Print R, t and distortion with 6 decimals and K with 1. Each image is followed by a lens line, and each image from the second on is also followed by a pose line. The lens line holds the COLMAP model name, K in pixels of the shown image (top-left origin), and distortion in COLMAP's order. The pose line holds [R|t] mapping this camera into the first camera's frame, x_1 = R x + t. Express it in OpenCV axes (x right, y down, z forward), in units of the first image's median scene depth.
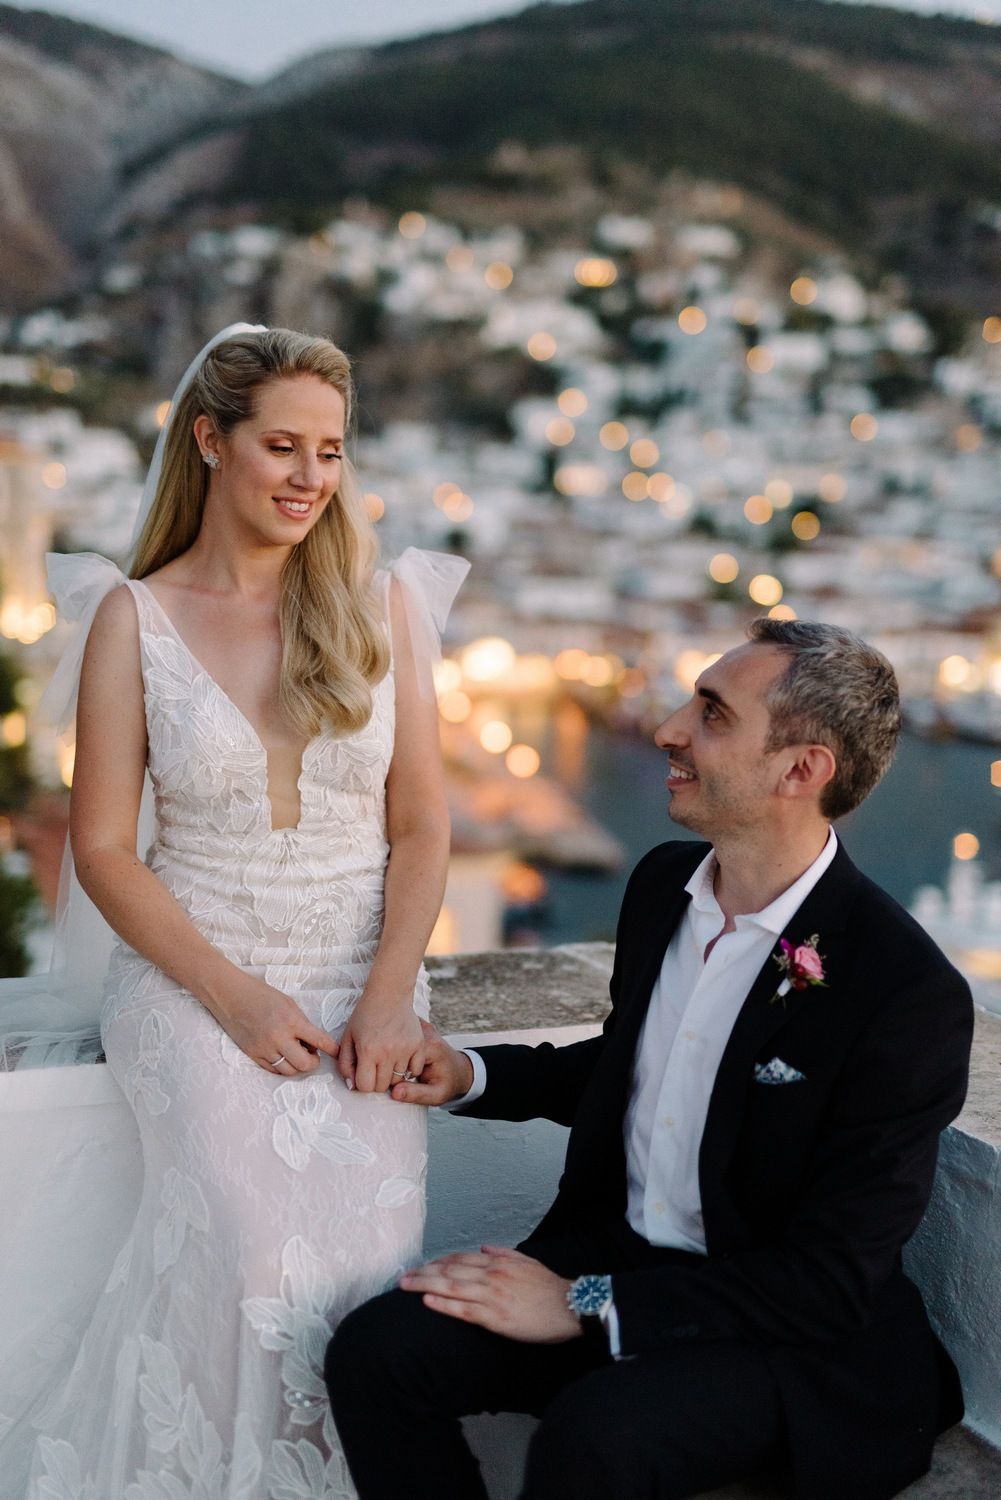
lens RADIAL K [[2045.0, 0, 500.5], [0, 2045.0, 750.0], [0, 0, 1]] dist [0.116433, -0.305018]
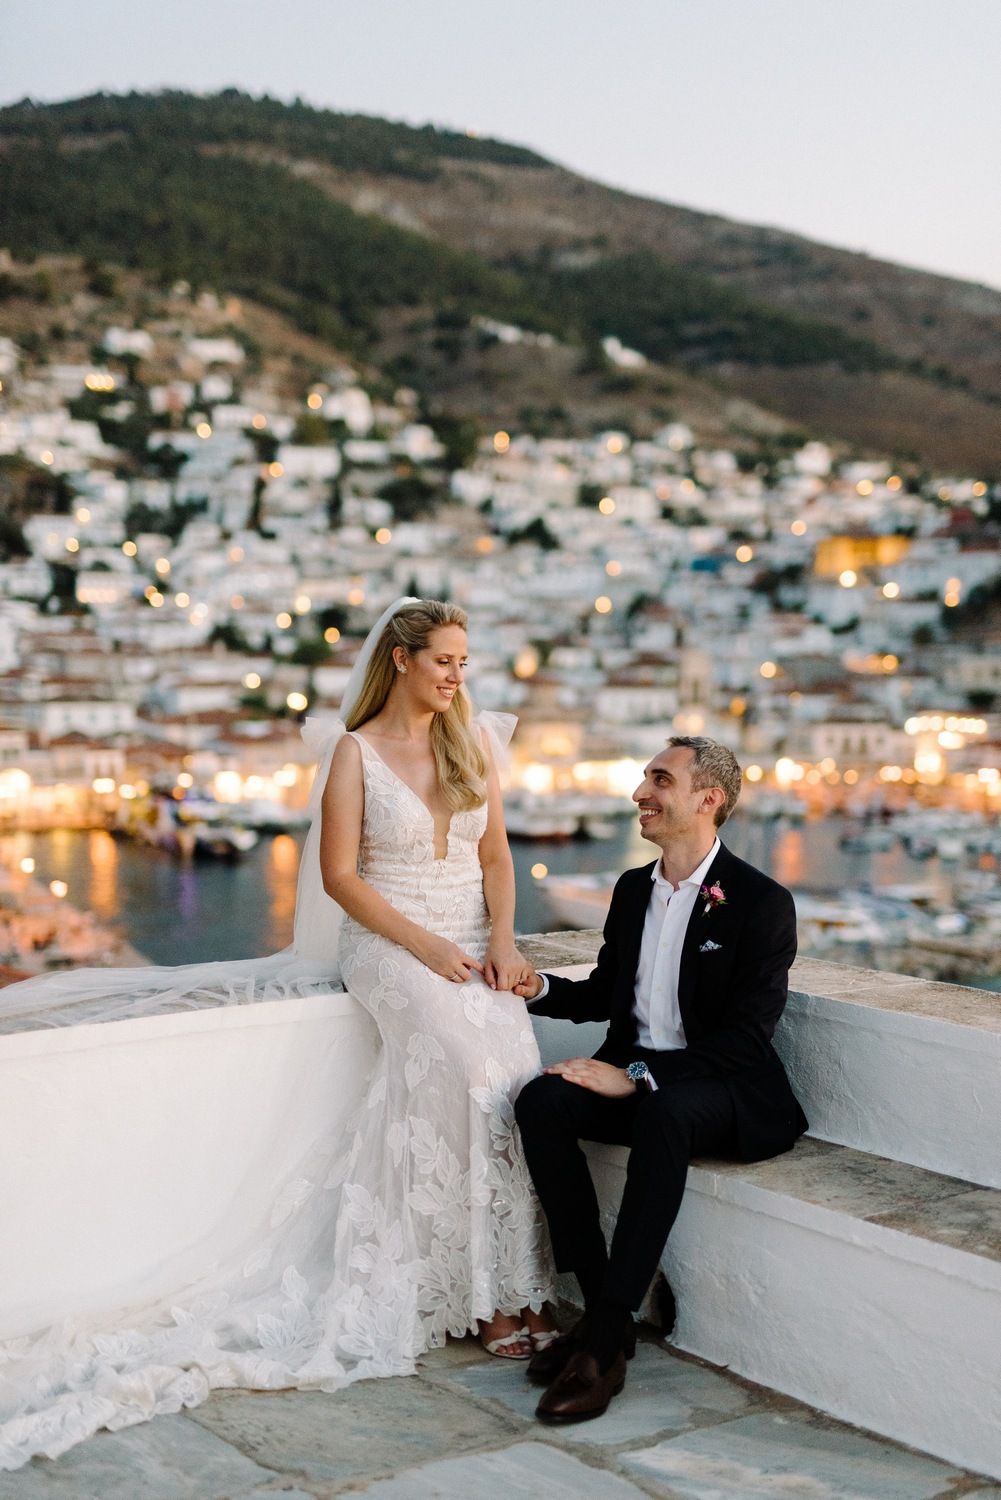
lens RADIAL K [[2106.0, 0, 510.7], [0, 2106.0, 767.9], [0, 0, 1]] dist [0.104893, -0.055969]
pose [[0.972088, -0.046249, 0.230012, -0.480639], [0.056875, 0.997588, -0.039783, 0.034481], [-0.227617, 0.051755, 0.972374, -0.904216]]
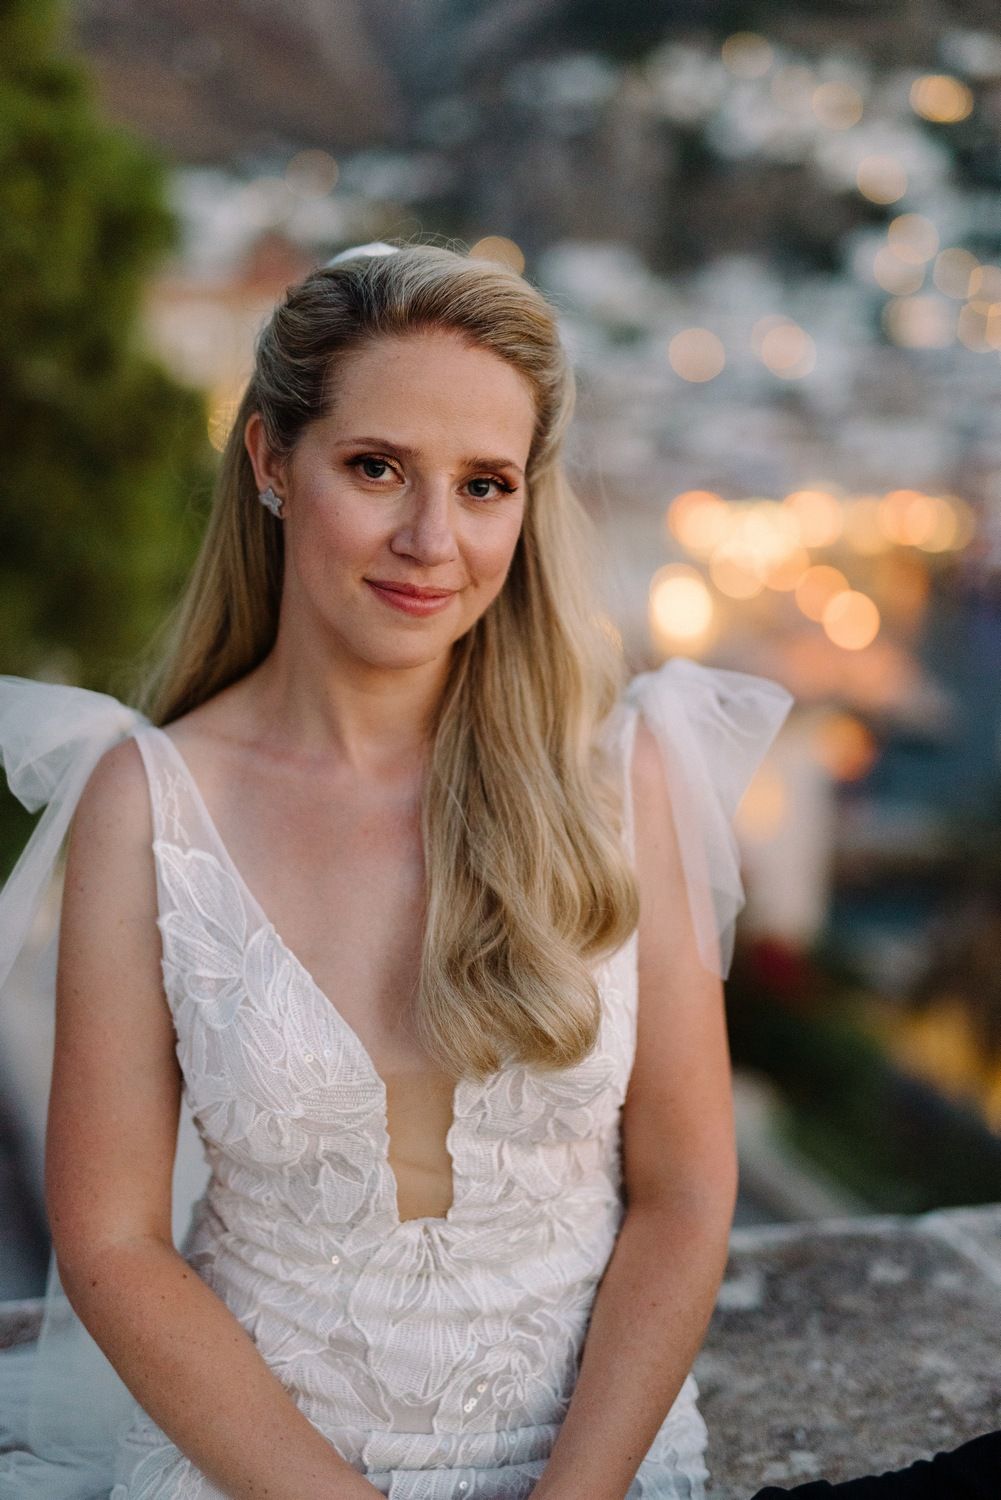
lens RADIAL K [[2045.0, 0, 500.5], [0, 2045.0, 750.0], [0, 0, 1]] dist [0.116433, -0.305018]
pose [[0.987635, 0.015955, -0.155960, -0.006017], [-0.004498, 0.997282, 0.073541, -0.118187], [0.156709, -0.071930, 0.985022, 0.488141]]
